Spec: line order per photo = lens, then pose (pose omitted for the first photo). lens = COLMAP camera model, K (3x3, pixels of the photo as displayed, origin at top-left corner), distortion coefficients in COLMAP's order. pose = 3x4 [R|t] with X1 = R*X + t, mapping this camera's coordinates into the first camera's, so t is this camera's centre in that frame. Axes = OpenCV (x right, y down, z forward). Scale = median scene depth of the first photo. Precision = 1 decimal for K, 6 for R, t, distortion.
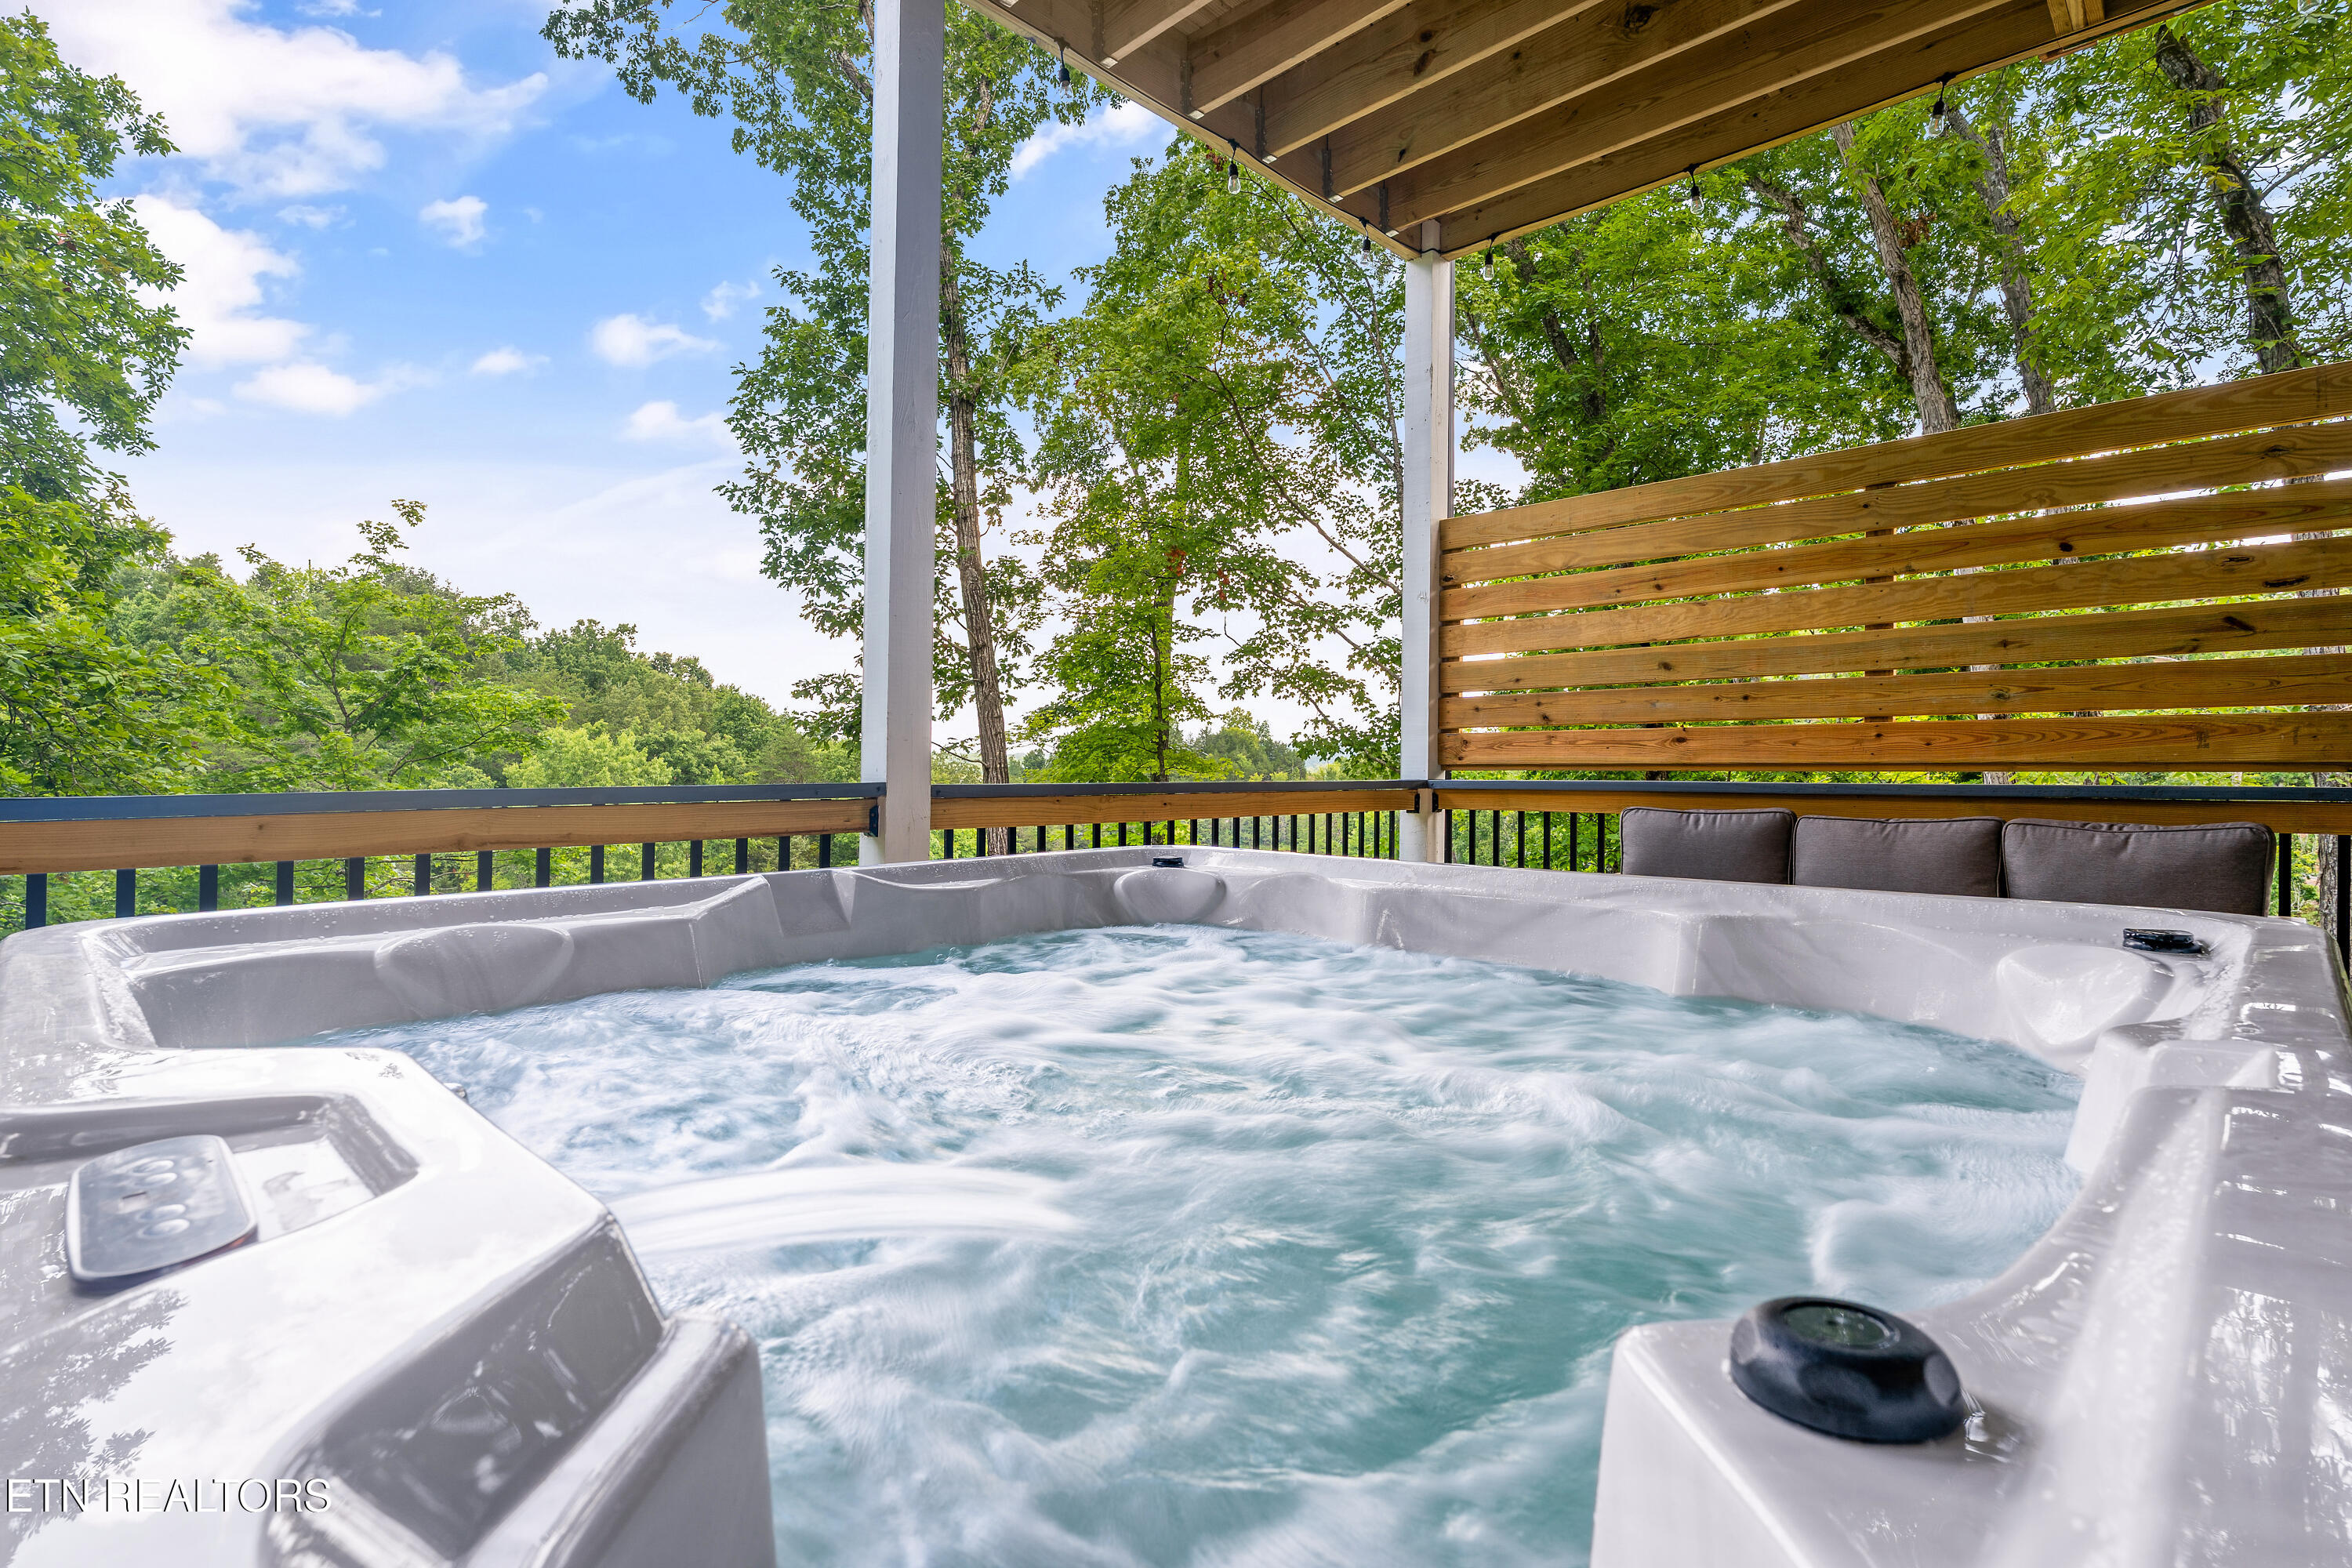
lens RADIAL K [[1126.3, 0, 1163.3], [0, 1126.3, 735.8], [0, 0, 1]] dist [0.012762, -0.007145]
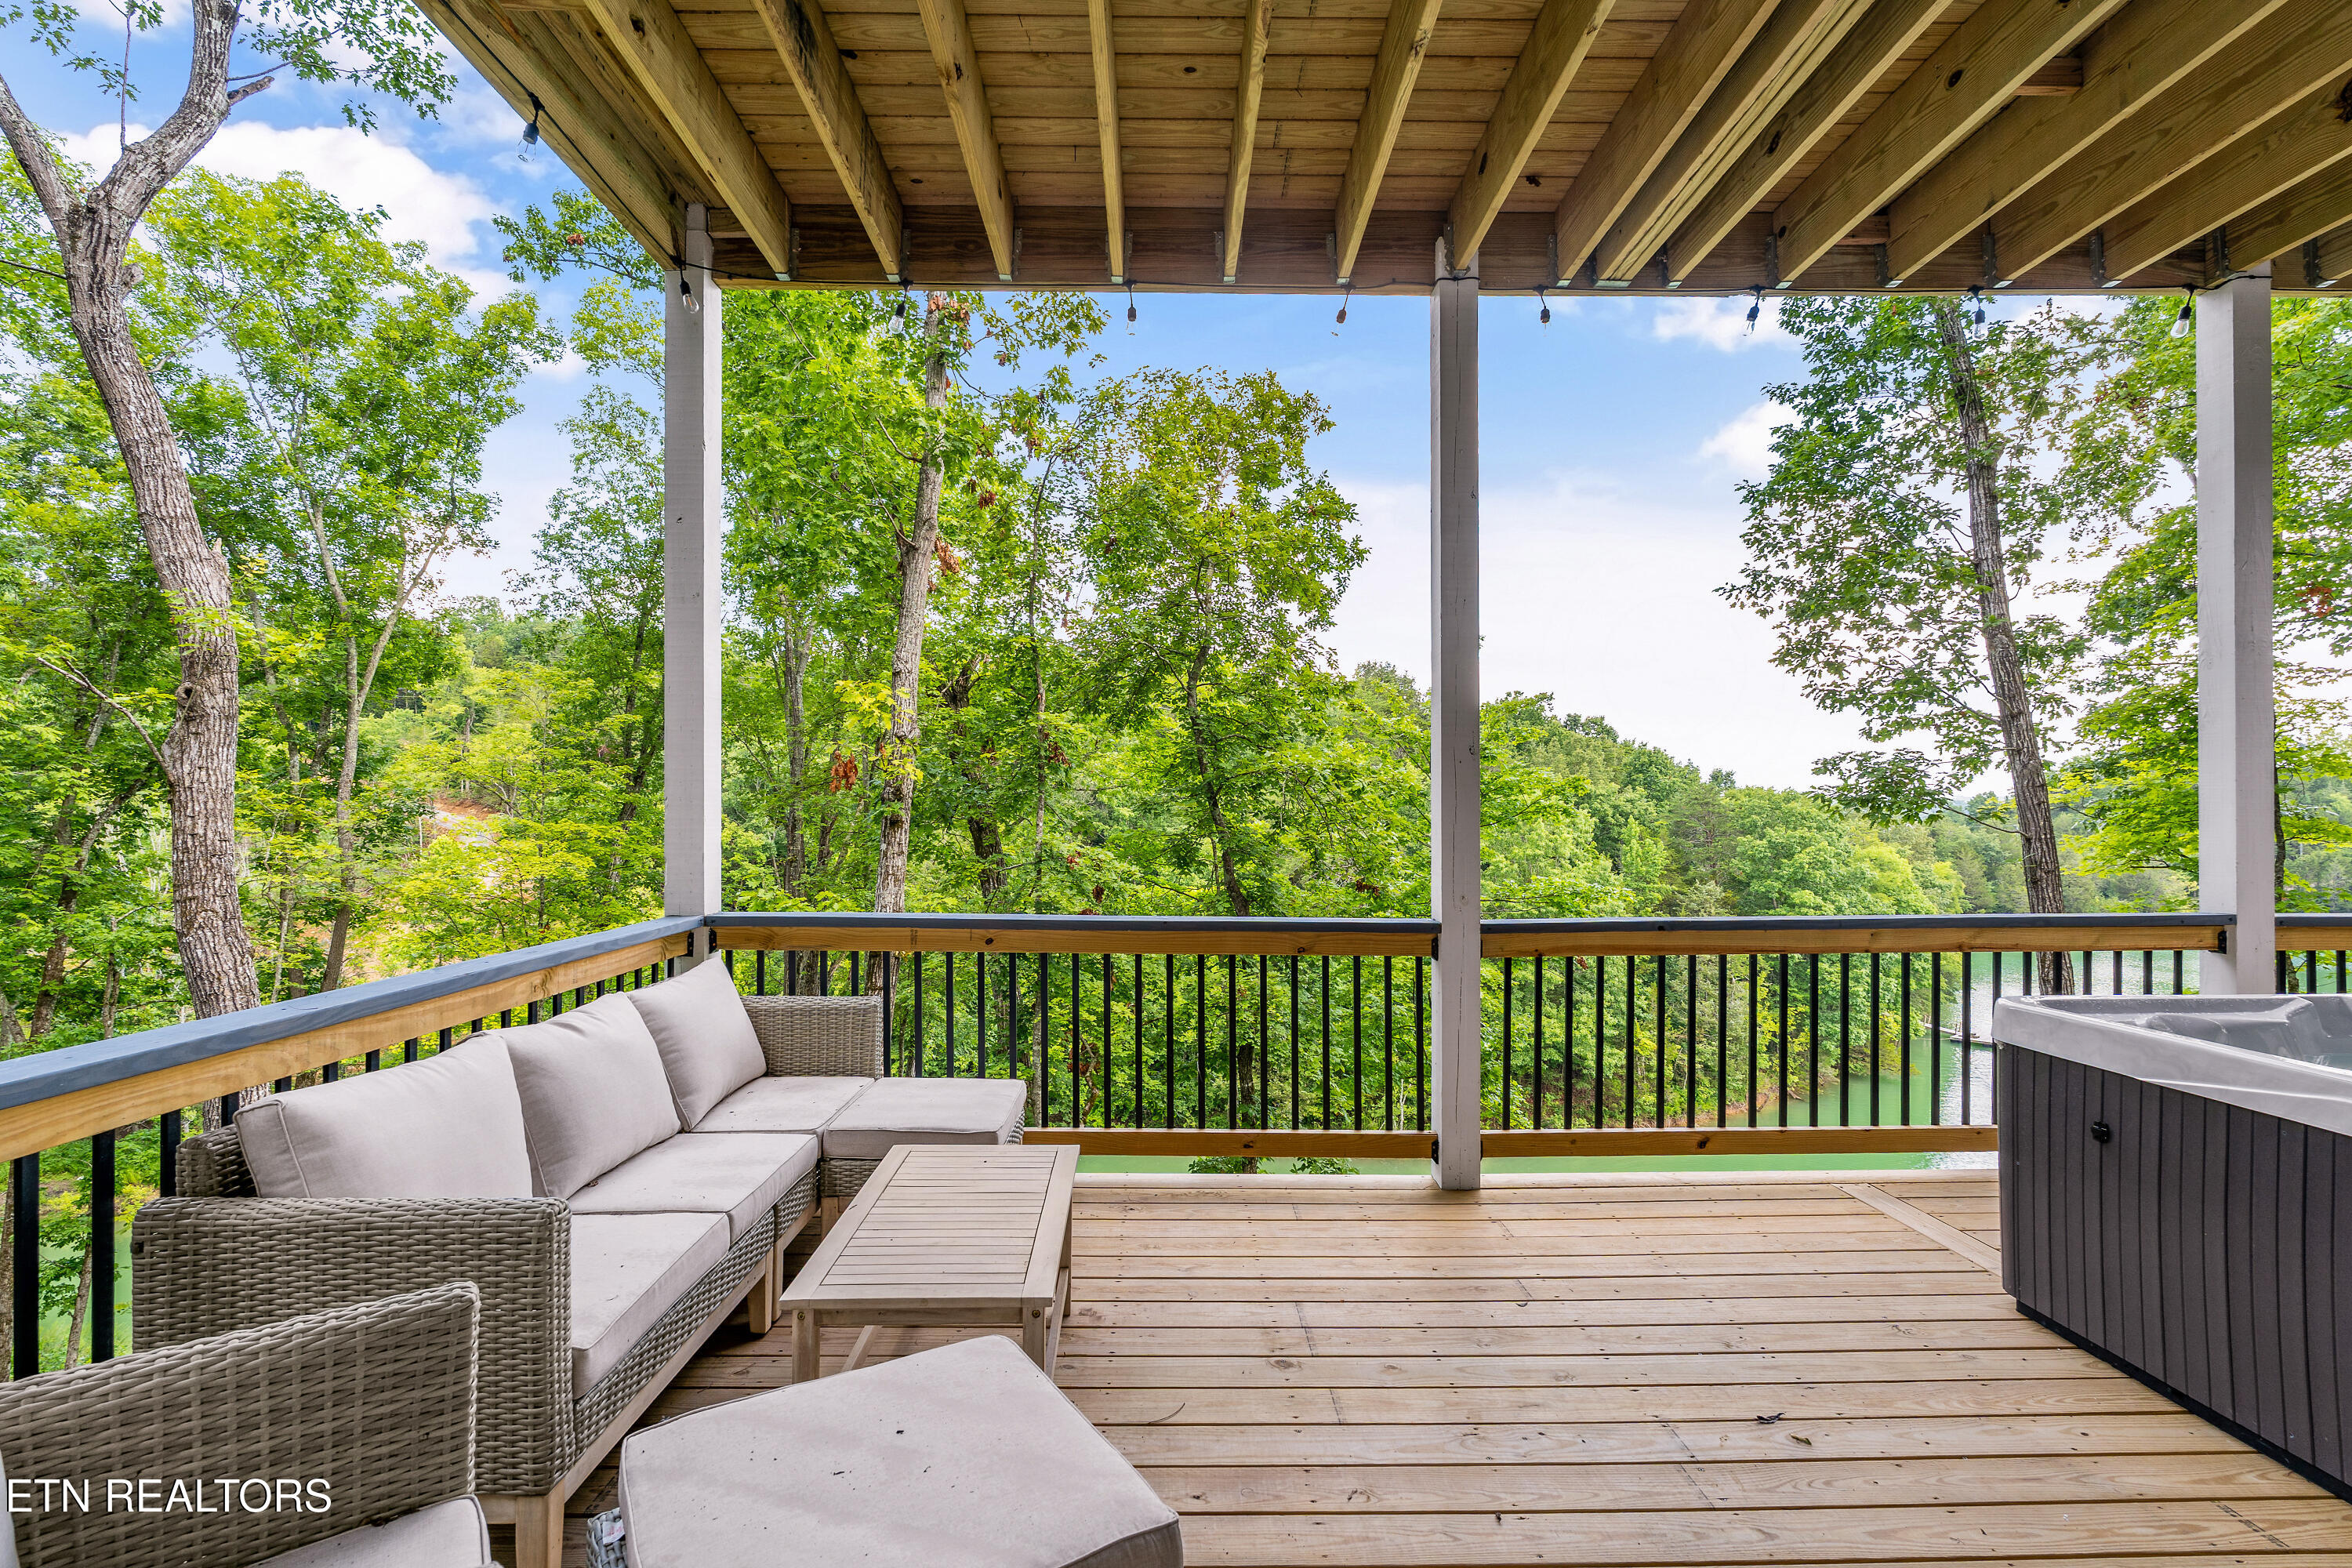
lens RADIAL K [[1037.2, 0, 1176.0], [0, 1037.2, 784.0], [0, 0, 1]] dist [-0.007661, 0.000280]
pose [[0.714990, -0.022591, -0.698770, -0.053316], [0.022084, 0.999709, -0.009724, -0.023388], [0.698786, -0.008479, 0.715281, -0.138239]]
